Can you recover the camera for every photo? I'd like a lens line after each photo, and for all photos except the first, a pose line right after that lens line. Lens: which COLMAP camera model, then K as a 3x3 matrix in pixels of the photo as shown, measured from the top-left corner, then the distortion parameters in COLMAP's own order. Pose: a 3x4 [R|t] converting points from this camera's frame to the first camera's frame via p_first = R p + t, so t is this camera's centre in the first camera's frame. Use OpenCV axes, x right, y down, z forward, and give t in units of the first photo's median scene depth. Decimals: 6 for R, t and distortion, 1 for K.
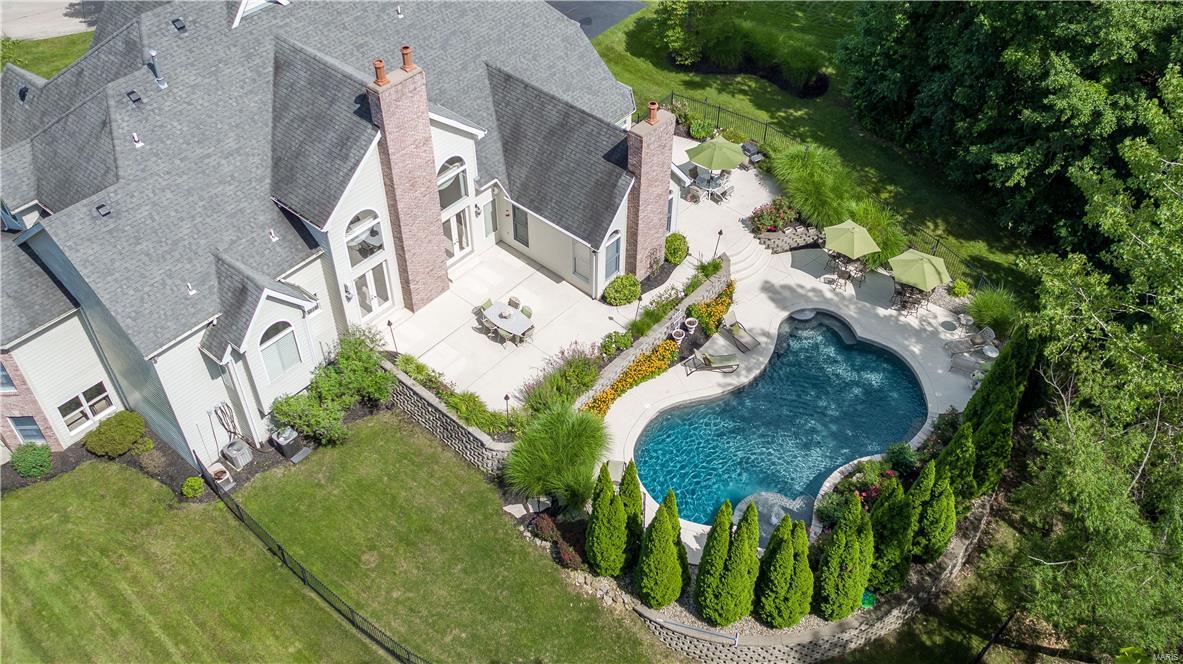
lens RADIAL K [[1044.4, 0, 599.6], [0, 1044.4, 332.7], [0, 0, 1]] dist [0.030784, -0.009252]
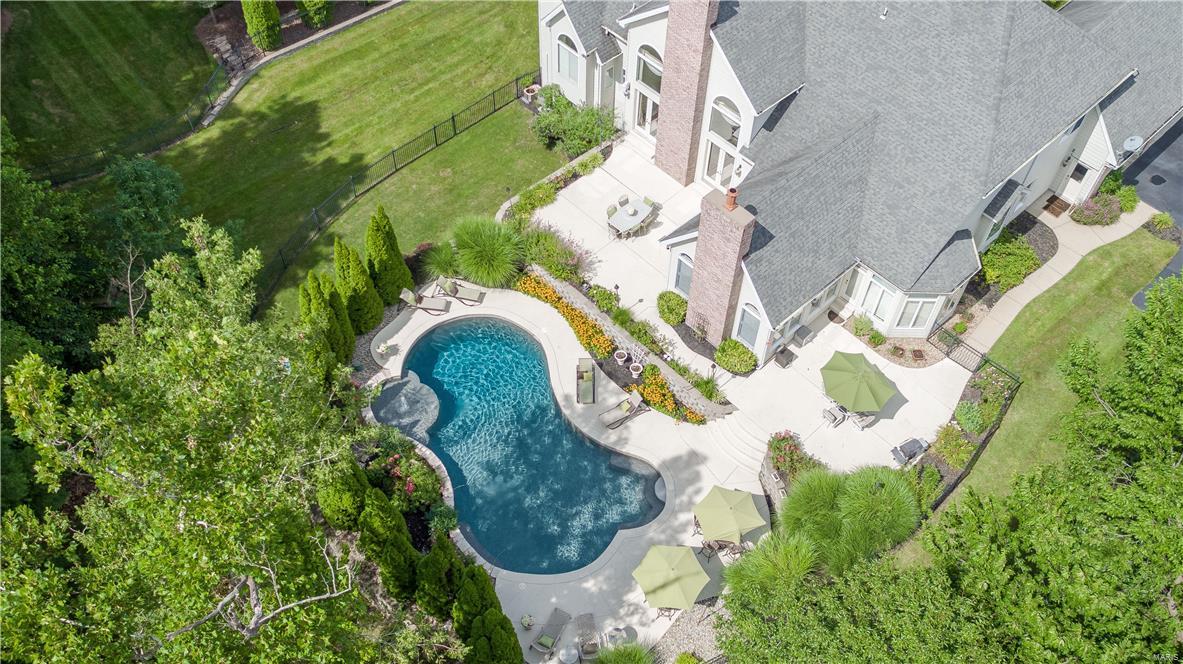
lens RADIAL K [[1056.8, 0, 591.5], [0, 1056.8, 332.0], [0, 0, 1]] dist [0.024076, -0.002166]
pose [[-0.103310, 0.788727, -0.606001, 0.745676], [-0.717718, 0.362698, 0.594417, -0.650991], [0.688628, 0.496347, 0.528613, 0.473608]]
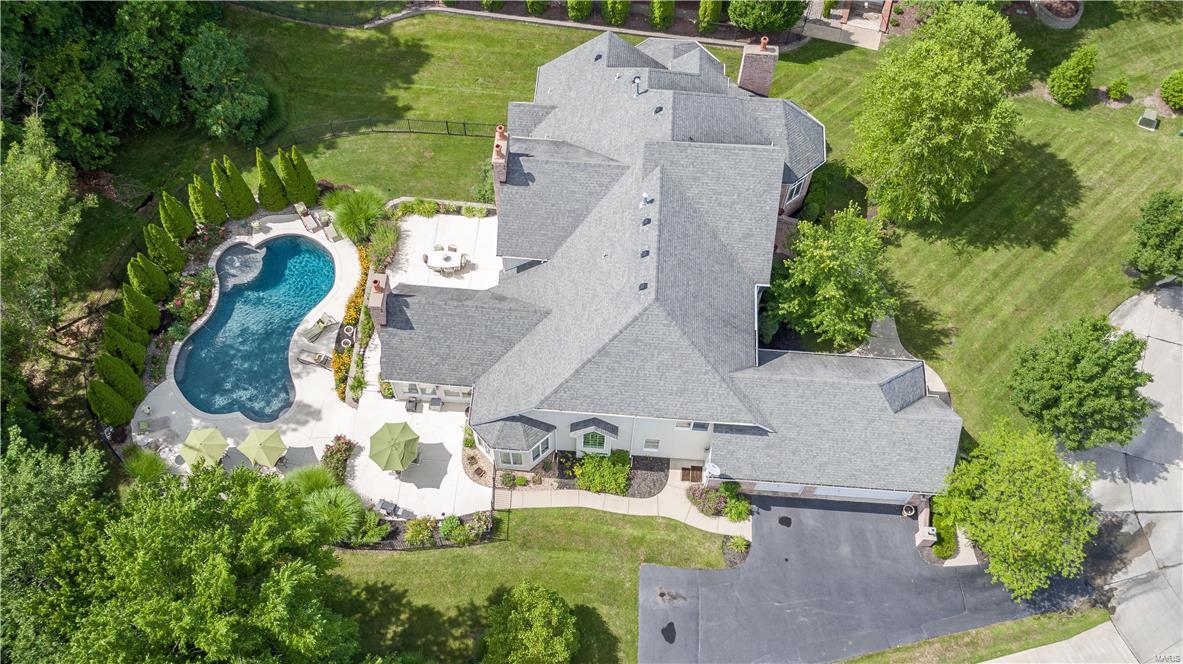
lens RADIAL K [[1044.4, 0, 599.6], [0, 1044.4, 332.7], [0, 0, 1]] dist [0.030784, -0.009252]
pose [[-0.799395, 0.512193, -0.314048, 0.278949], [-0.446316, -0.156328, 0.881115, -1.560343], [0.402207, 0.844523, 0.353567, 0.696905]]
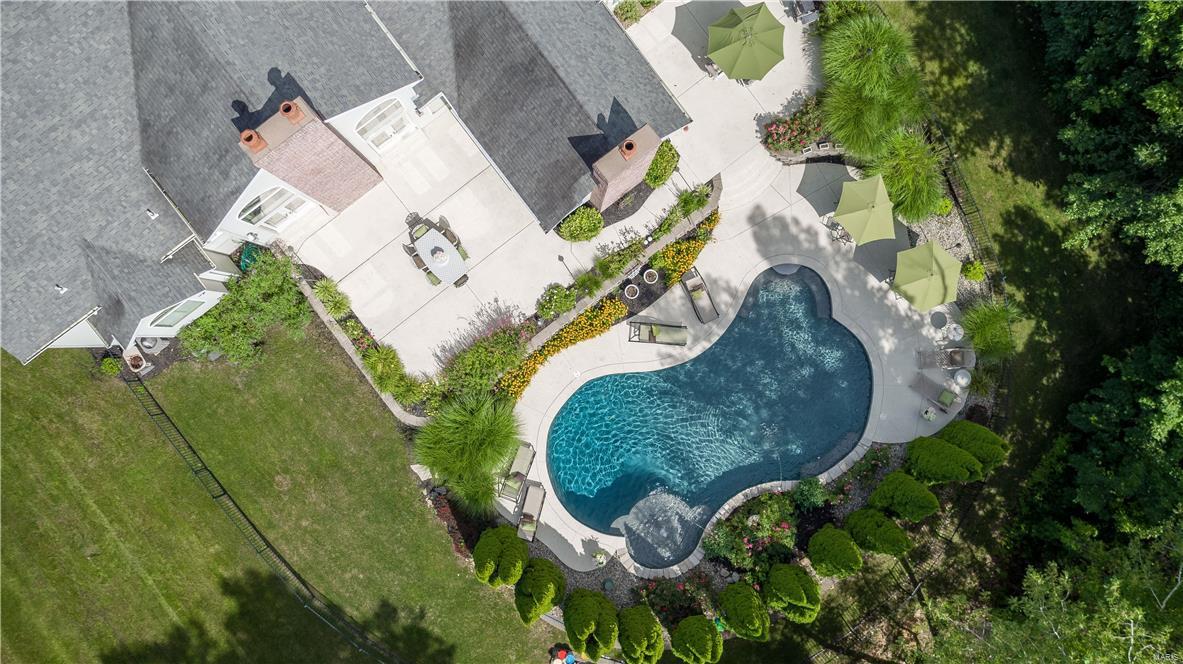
lens RADIAL K [[1044.4, 0, 599.6], [0, 1044.4, 332.7], [0, 0, 1]] dist [0.030784, -0.009252]
pose [[0.979613, 0.199855, 0.020418, 0.041409], [-0.157720, 0.702149, 0.694342, -0.648267], [0.124432, -0.683407, 0.719355, 0.362464]]
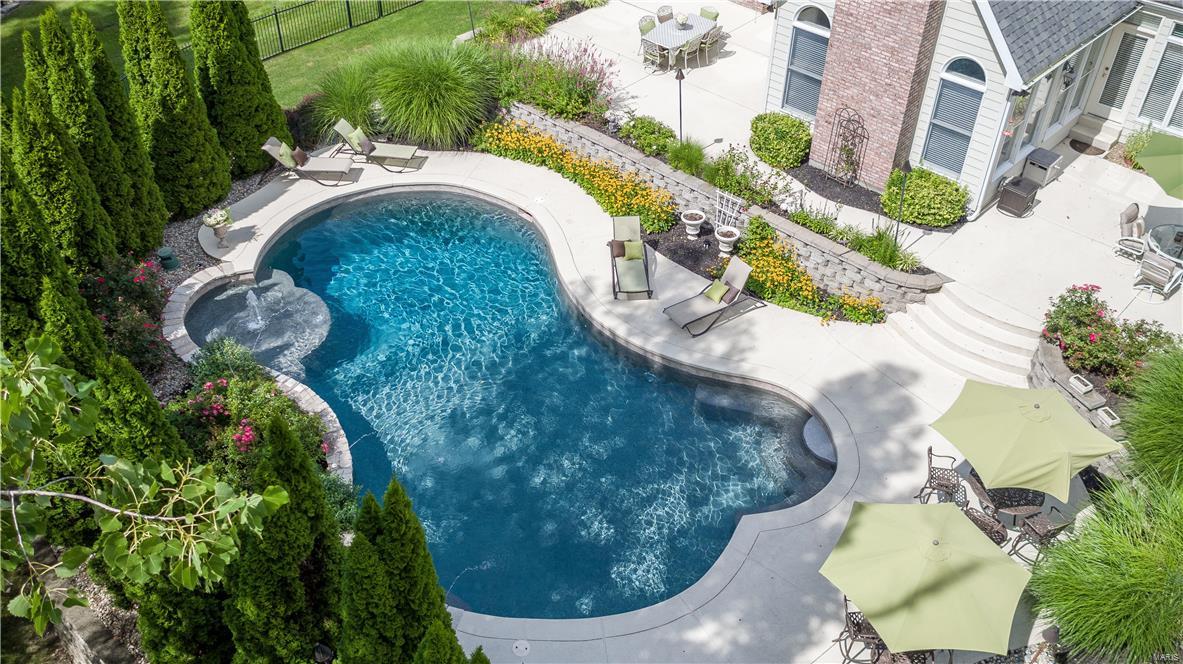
lens RADIAL K [[1025.5, 0, 591.5], [0, 1025.5, 332.0], [0, 0, 1]] dist [0.041586, 0.003498]
pose [[-0.040562, 0.622733, -0.781382, 0.557202], [-0.716492, 0.526935, 0.457142, -0.179157], [0.696415, 0.578397, 0.424810, 0.861395]]
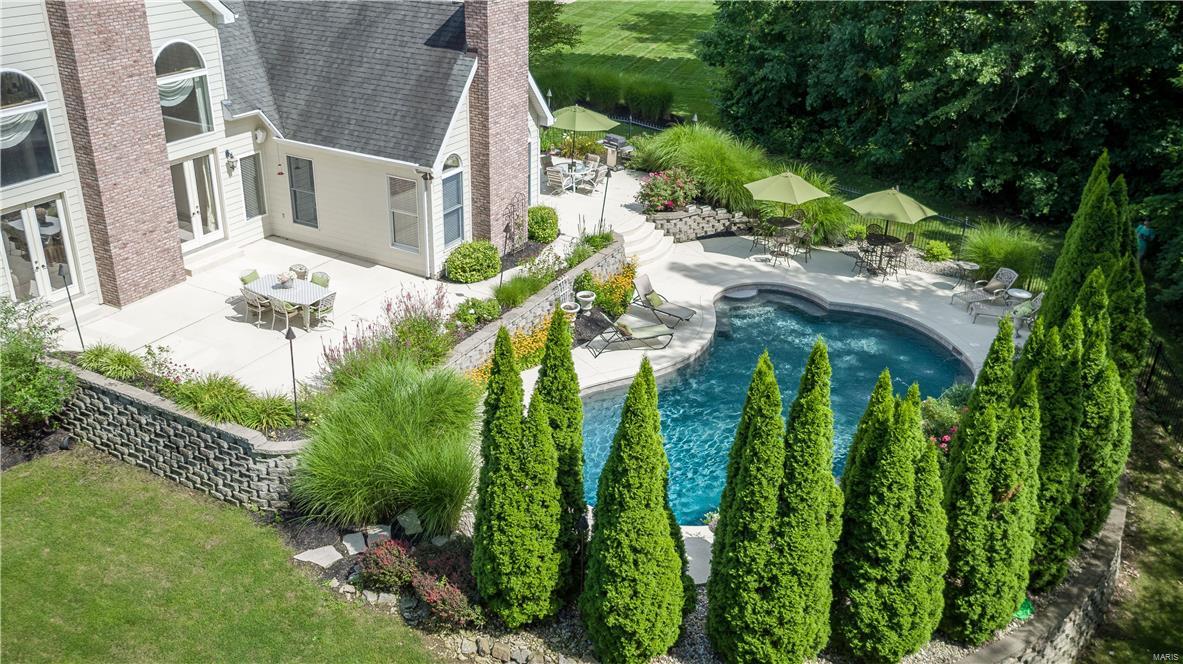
lens RADIAL K [[1044.4, 0, 599.6], [0, 1044.4, 332.7], [0, 0, 1]] dist [0.030784, -0.009252]
pose [[0.974844, -0.079882, 0.208083, -0.043911], [0.144160, 0.937984, -0.315283, 0.239700], [-0.169993, 0.337349, 0.925904, 0.457312]]
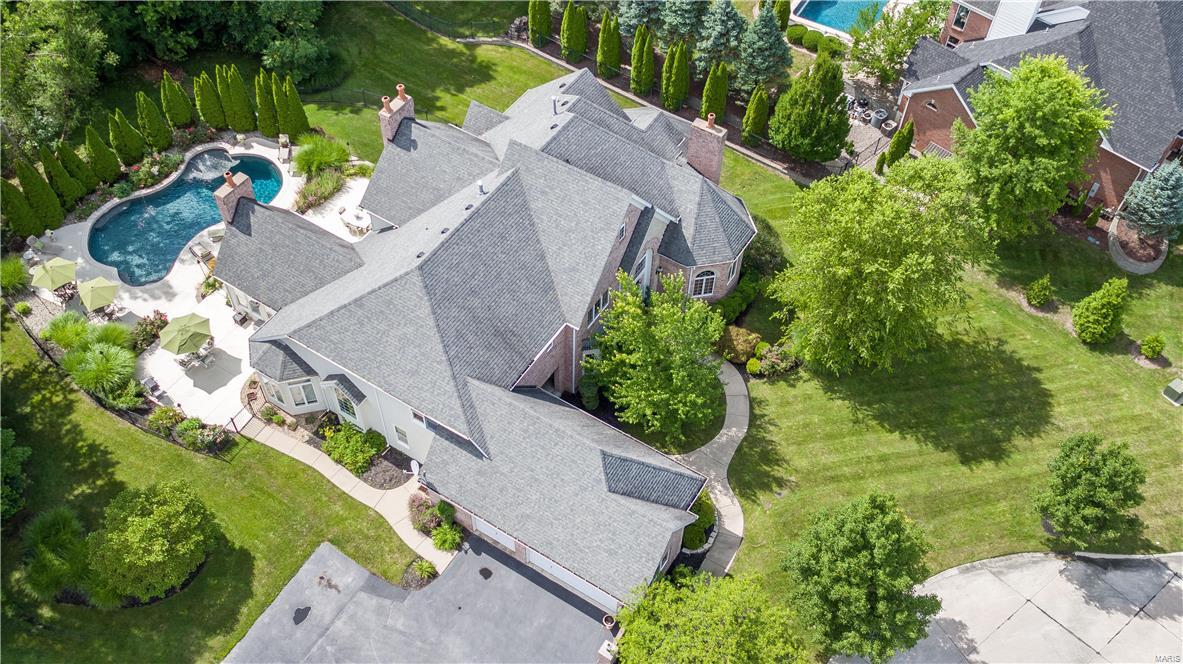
lens RADIAL K [[1044.4, 0, 599.6], [0, 1044.4, 332.7], [0, 0, 1]] dist [0.030784, -0.009252]
pose [[-0.988113, 0.095277, -0.120646, -0.255807], [-0.130416, -0.104016, 0.985988, -1.713076], [0.081393, 0.990001, 0.115206, 1.095469]]
